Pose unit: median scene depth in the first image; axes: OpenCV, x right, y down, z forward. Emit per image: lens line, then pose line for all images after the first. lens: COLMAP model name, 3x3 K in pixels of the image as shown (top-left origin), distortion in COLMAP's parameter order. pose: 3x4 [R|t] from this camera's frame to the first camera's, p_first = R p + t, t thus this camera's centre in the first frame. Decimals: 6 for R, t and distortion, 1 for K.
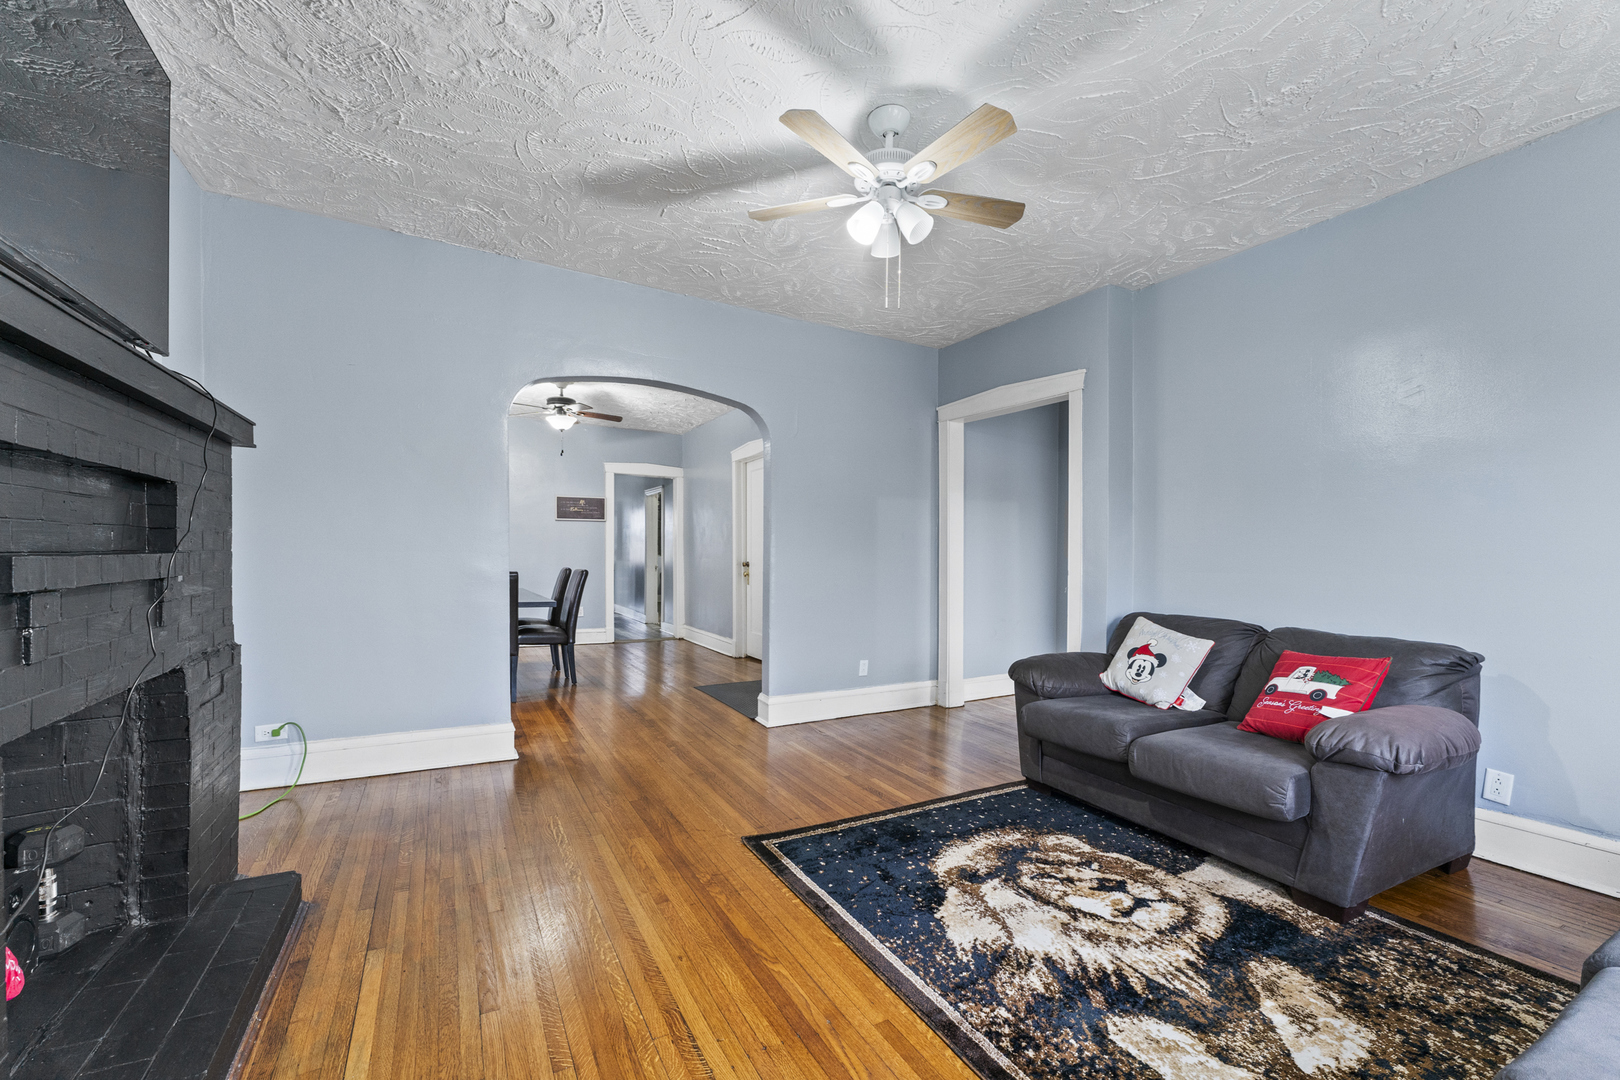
lens RADIAL K [[669.5, 0, 818.7], [0, 669.5, 557.2], [0, 0, 1]] dist [0.007445, 0.000003]
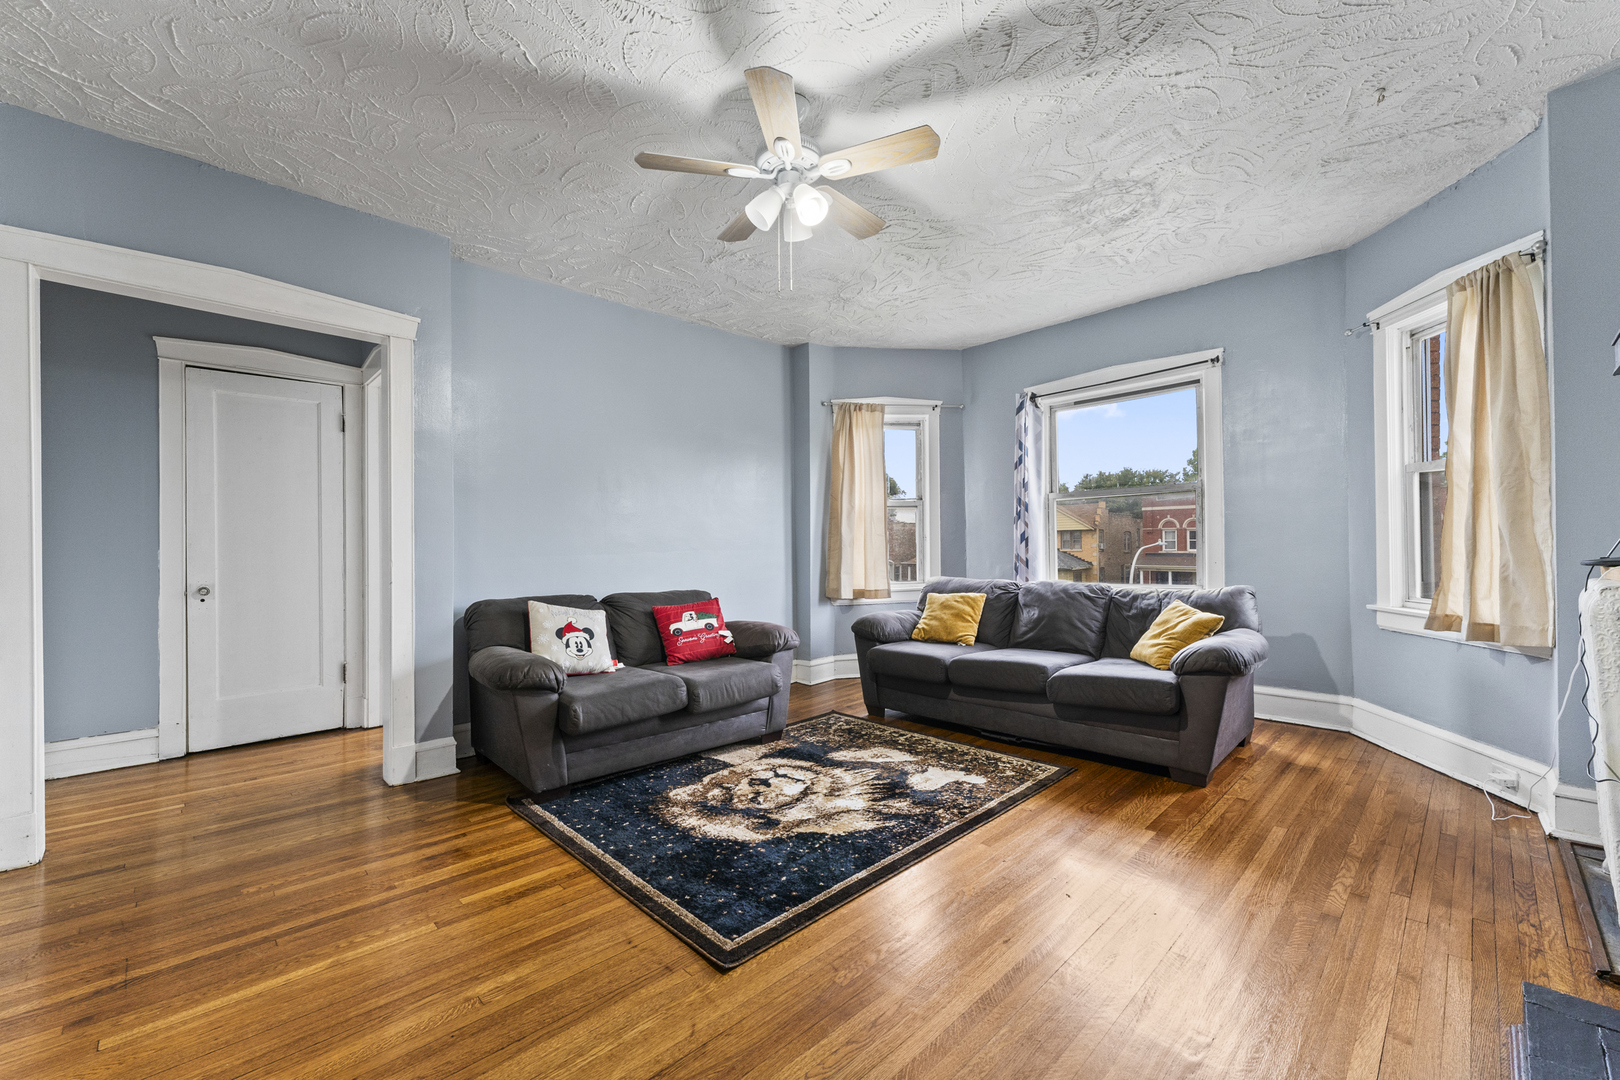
lens RADIAL K [[663.6, 0, 807.2], [0, 663.6, 537.3], [0, 0, 1]] dist [0.009030, 0.000009]
pose [[-0.265556, 0.008113, 0.964061, -0.881737], [0.012758, 0.999907, -0.004900, 0.003829], [-0.964011, 0.010999, -0.265635, 1.255144]]
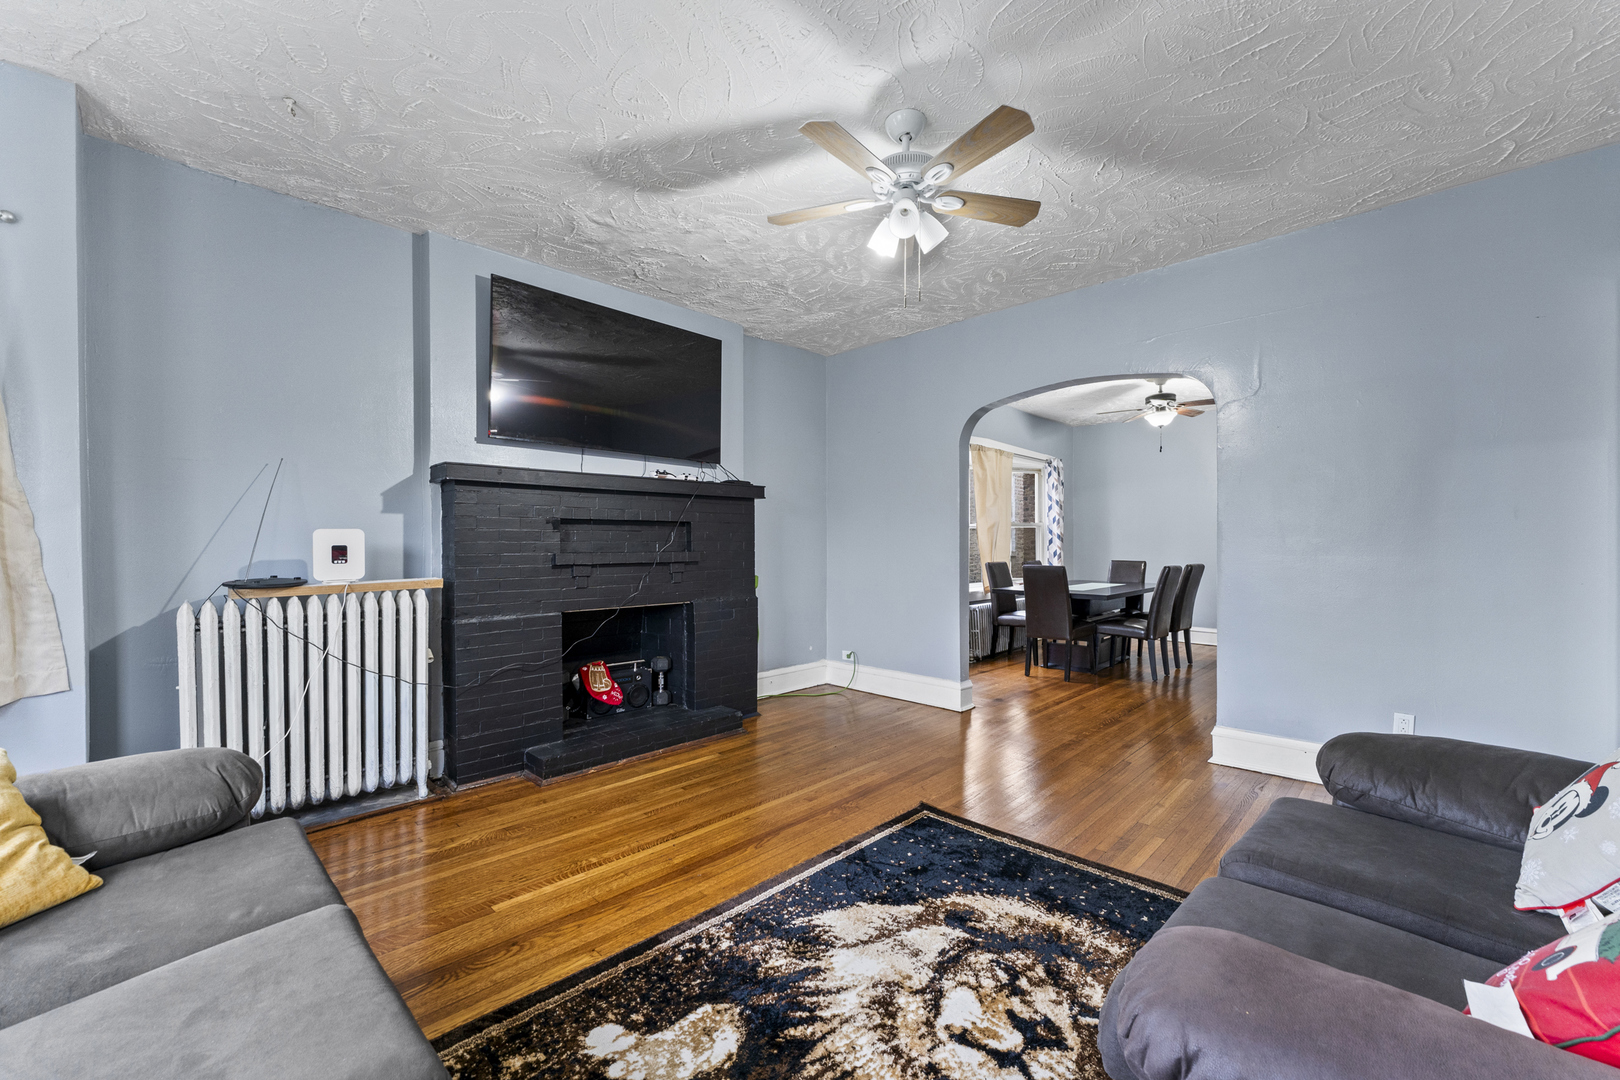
lens RADIAL K [[637.8, 0, 812.1], [0, 637.8, 556.7], [0, 0, 1]] dist [0.011249, 0.000106]
pose [[0.290229, 0.000016, -0.956957, 0.988775], [0.001704, 0.999998, 0.000533, 0.007088], [0.956956, -0.001785, 0.290228, 0.592209]]
